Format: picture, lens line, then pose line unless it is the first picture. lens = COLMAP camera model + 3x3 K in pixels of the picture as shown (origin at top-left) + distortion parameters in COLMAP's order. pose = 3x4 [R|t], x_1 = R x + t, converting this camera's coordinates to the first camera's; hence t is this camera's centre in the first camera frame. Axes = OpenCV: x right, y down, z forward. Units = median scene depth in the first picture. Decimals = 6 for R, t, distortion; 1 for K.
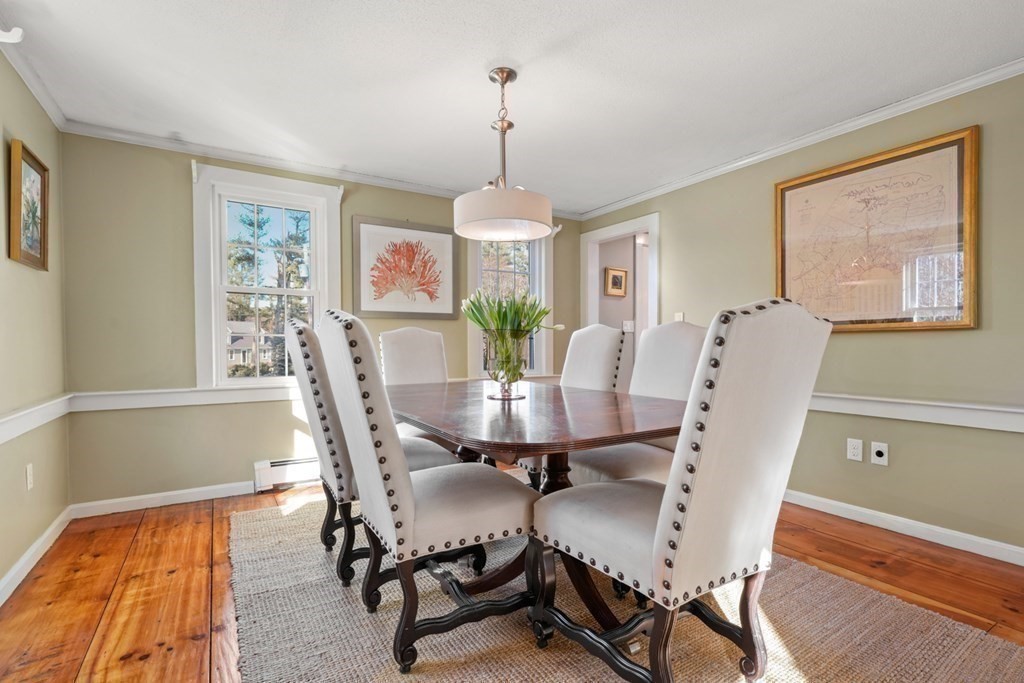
lens RADIAL K [[466.2, 0, 513.6], [0, 466.2, 342.8], [0, 0, 1]] dist [0.003957, -0.000104]
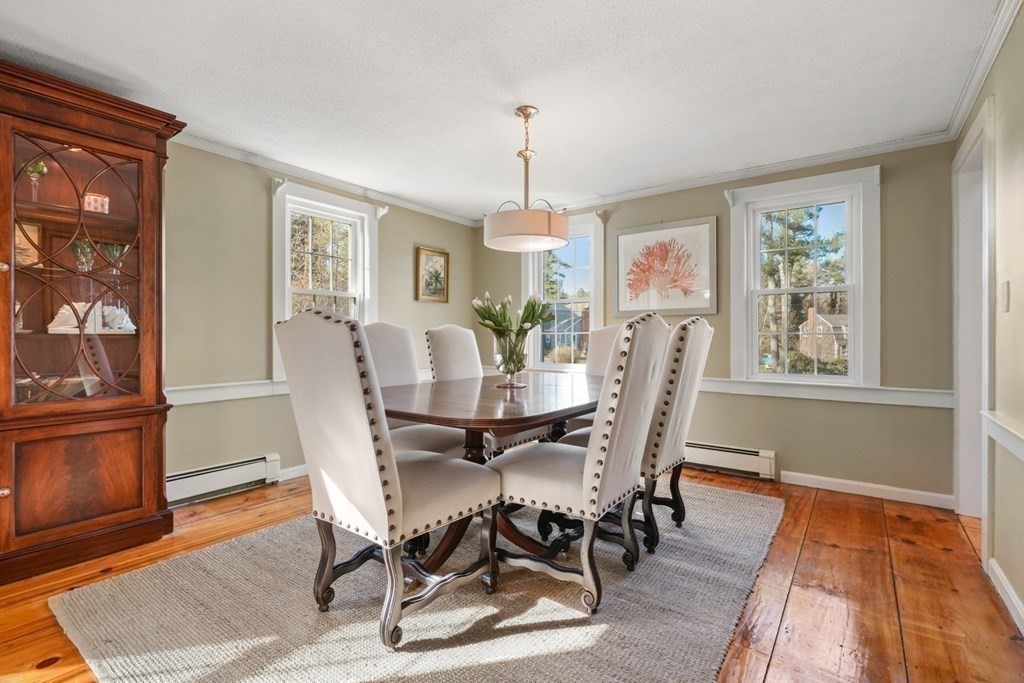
lens RADIAL K [[466.2, 0, 515.0], [0, 466.2, 337.7], [0, 0, 1]] dist [0.003957, -0.000104]
pose [[0.366390, 0.001298, -0.930460, 0.629735], [-0.005954, 0.999982, -0.000950, -0.000171], [0.930442, 0.005888, 0.366391, 0.322194]]
